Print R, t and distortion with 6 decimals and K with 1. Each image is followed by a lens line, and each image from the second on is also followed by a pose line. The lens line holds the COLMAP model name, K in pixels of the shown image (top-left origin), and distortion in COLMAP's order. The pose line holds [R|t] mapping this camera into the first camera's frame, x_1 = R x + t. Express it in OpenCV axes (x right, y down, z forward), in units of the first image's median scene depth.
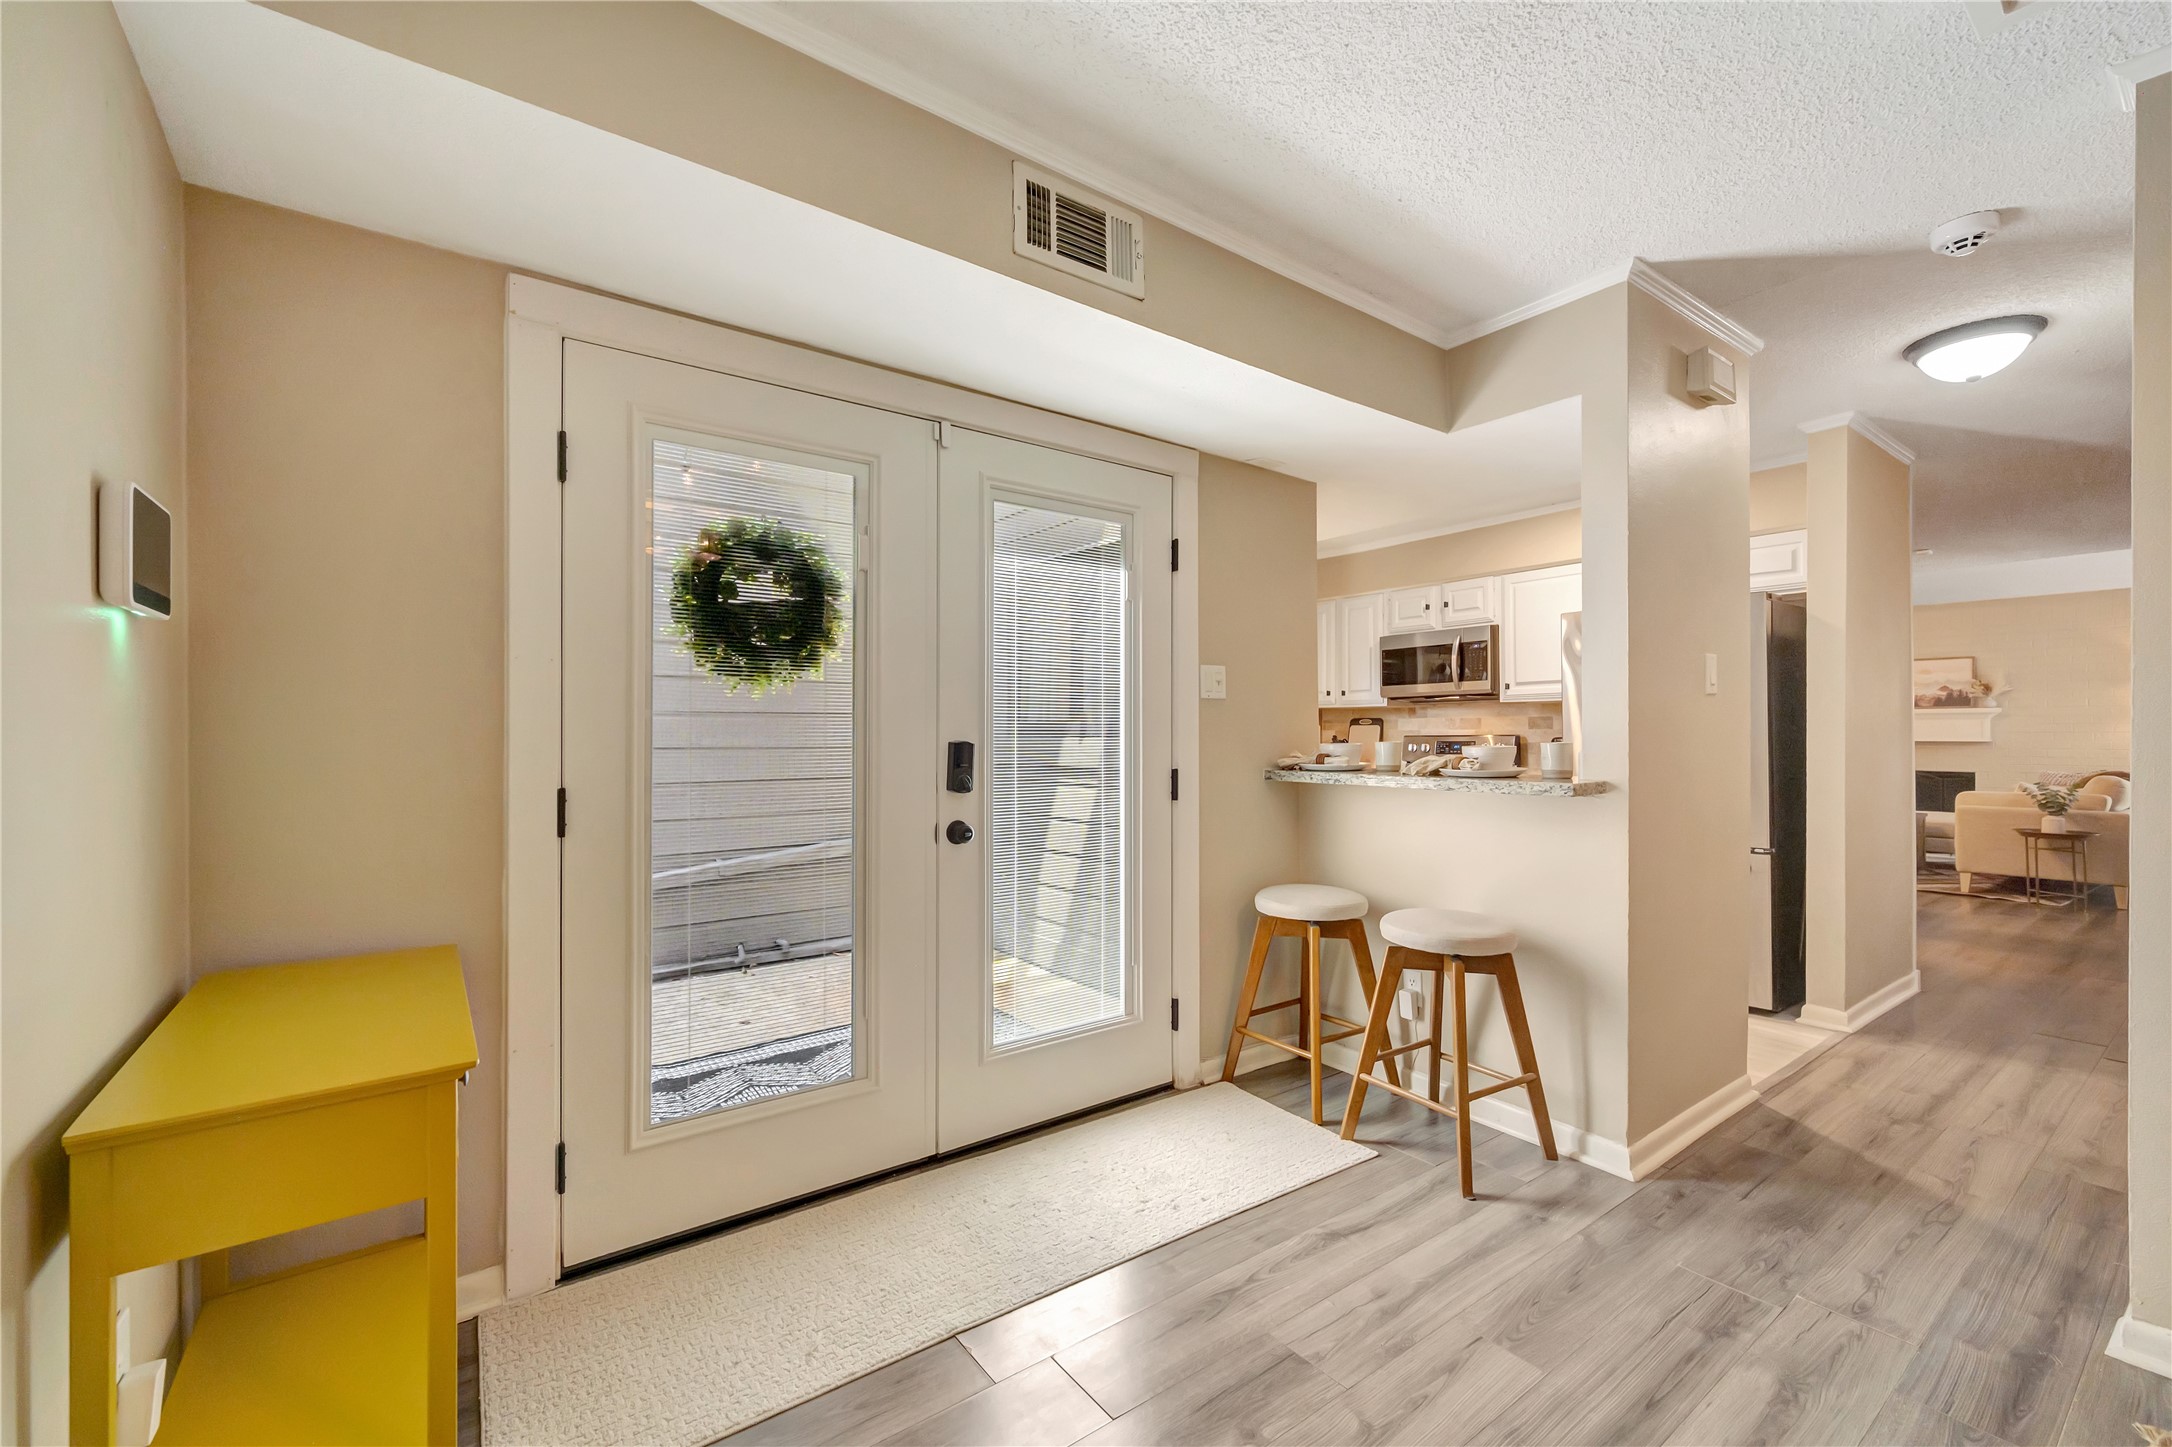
lens RADIAL K [[895.5, 0, 1082.1], [0, 895.5, 721.9], [0, 0, 1]] dist [0.001496, 0.000001]
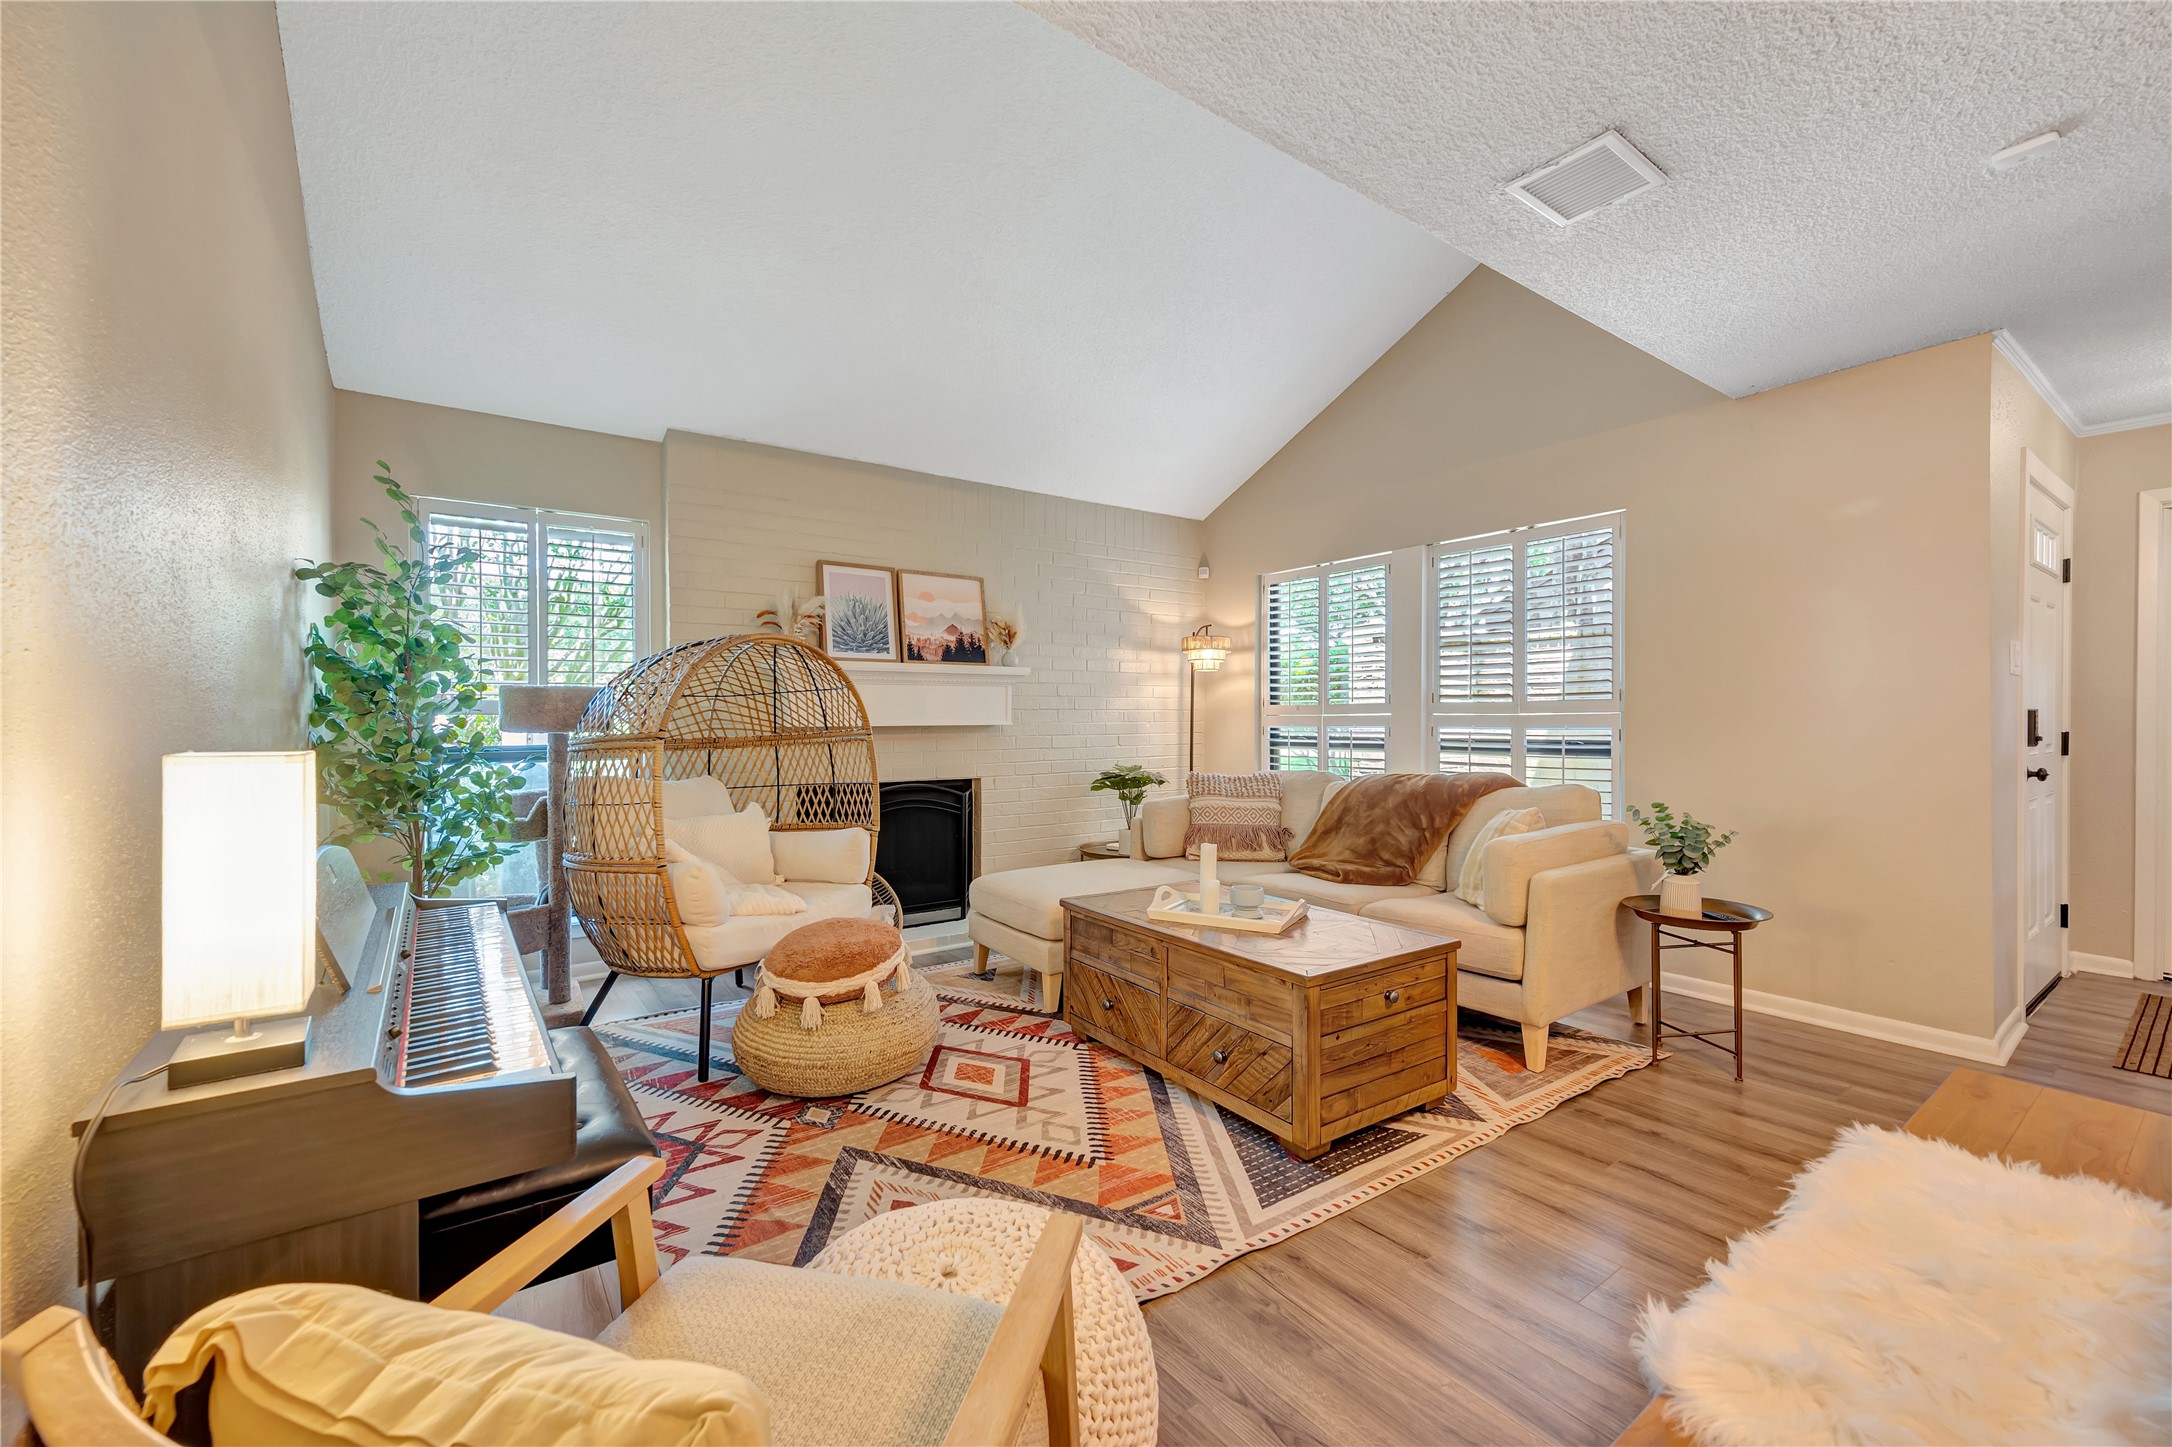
lens RADIAL K [[895.5, 0, 1093.6], [0, 895.5, 726.1], [0, 0, 1]] dist [-0.001117, -0.000021]
pose [[0.000085, -0.009533, 0.999955, 1.393807], [-0.010450, 0.999900, 0.009534, 0.052561], [-0.999945, -0.010450, -0.000014, 3.076542]]
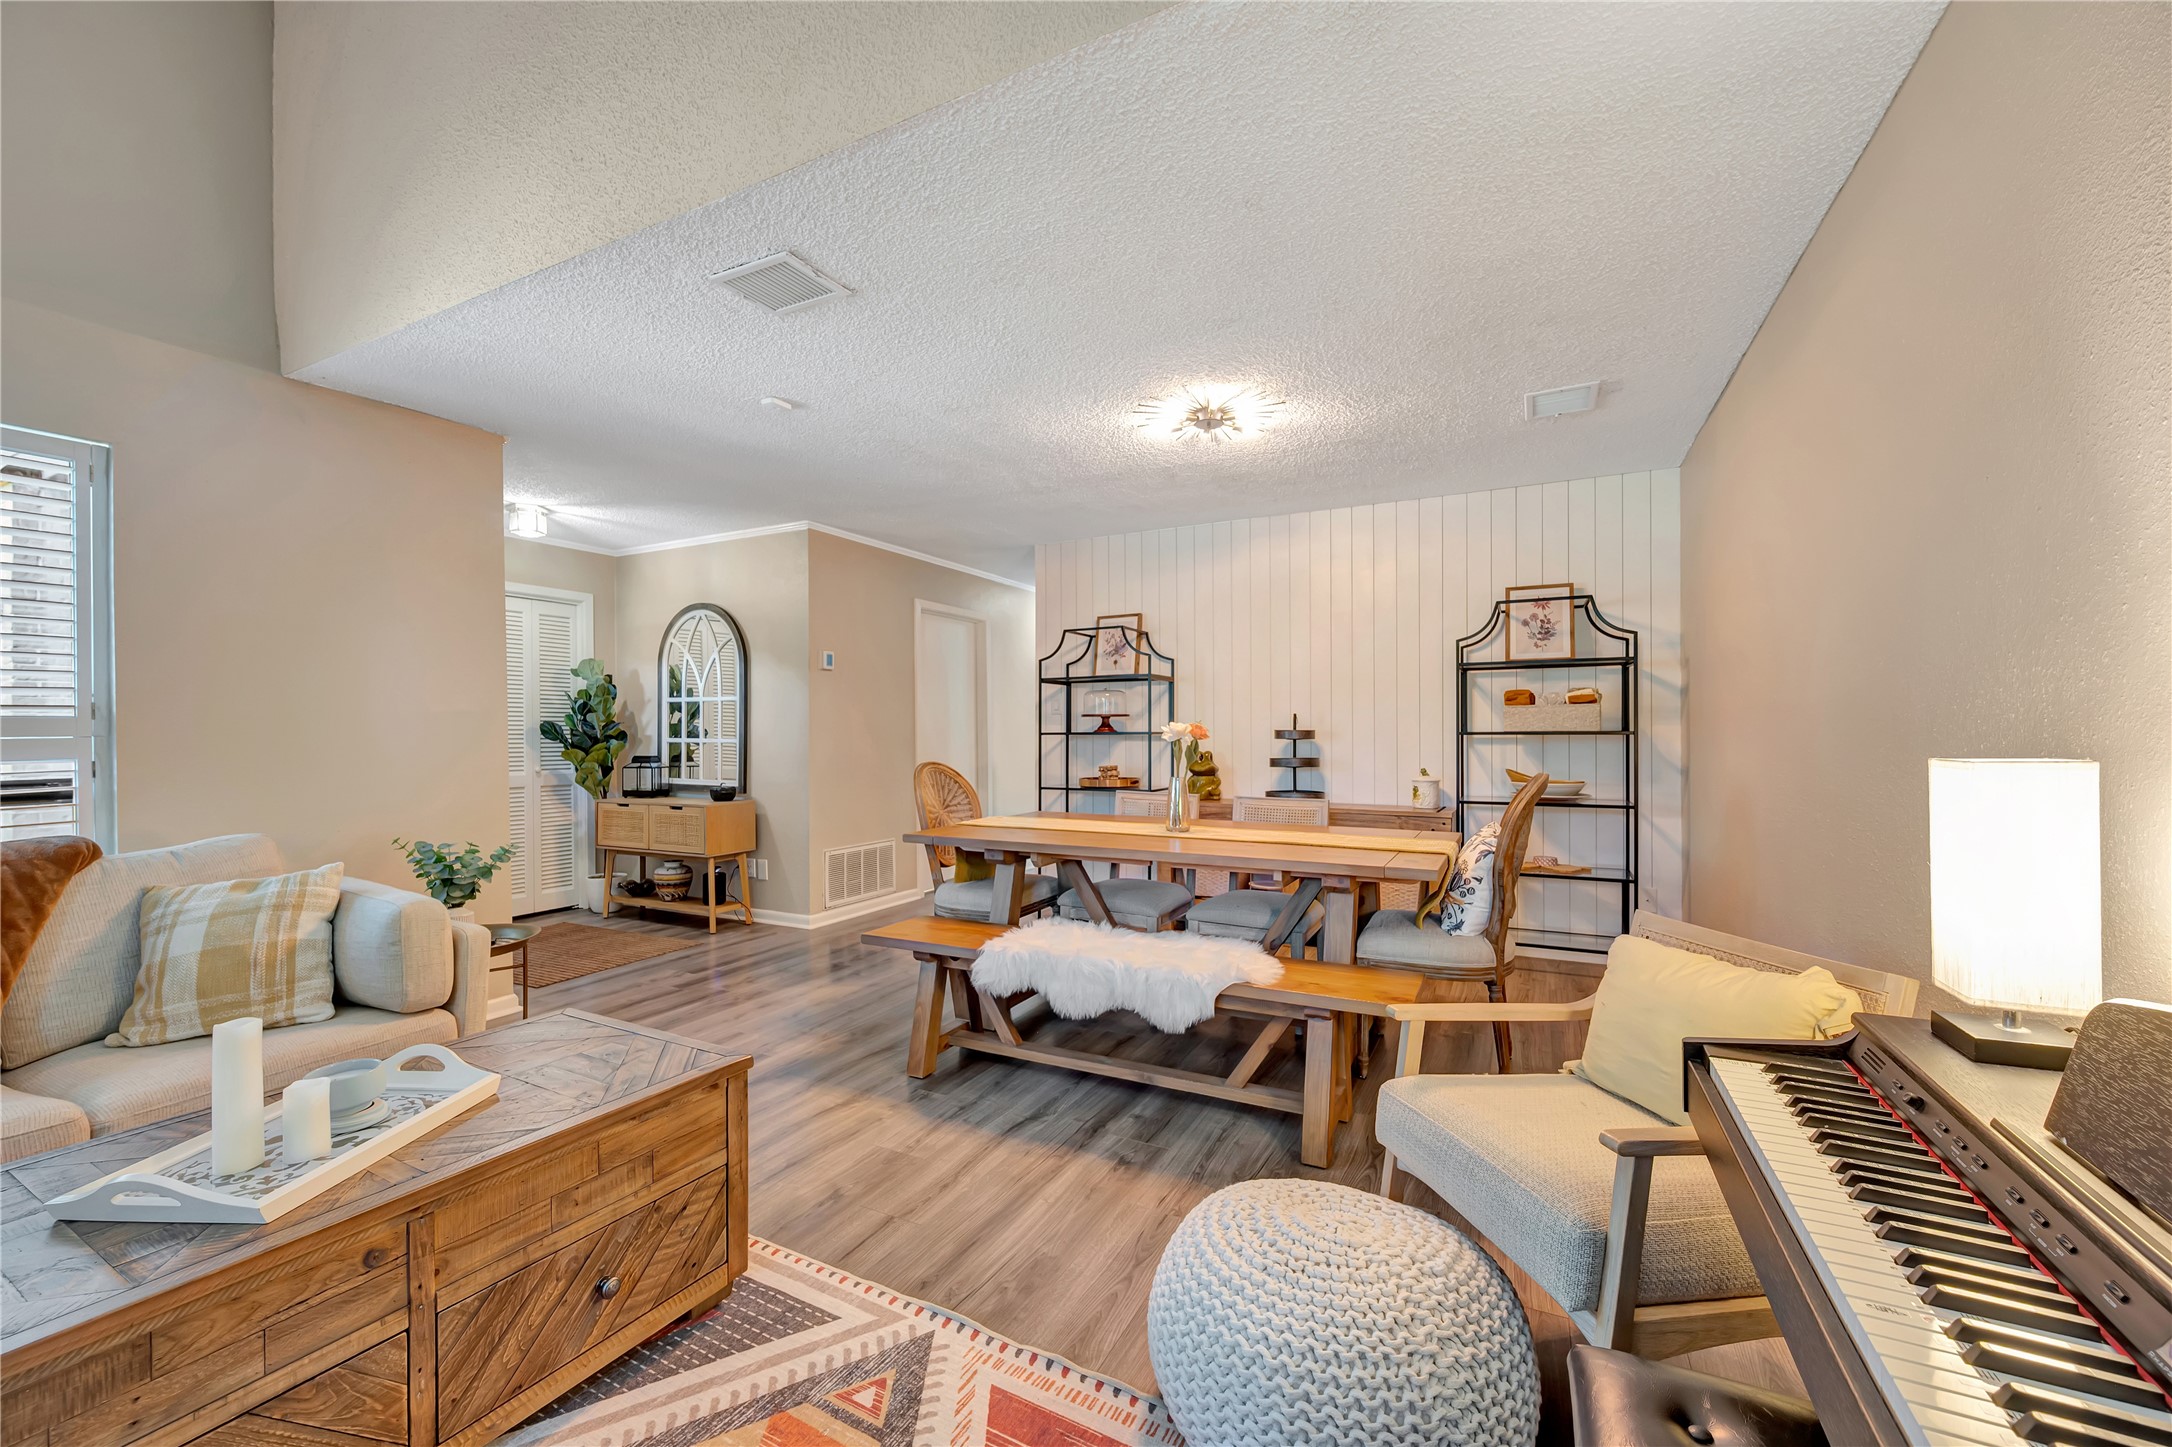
lens RADIAL K [[855.2, 0, 1087.9], [0, 855.2, 730.3], [0, 0, 1]] dist [0.001635, 0.000121]
pose [[-0.894796, 0.004587, -0.446453, 2.304584], [0.011976, 0.999834, -0.013730, 0.054860], [0.446316, -0.017632, -0.894702, 3.591565]]
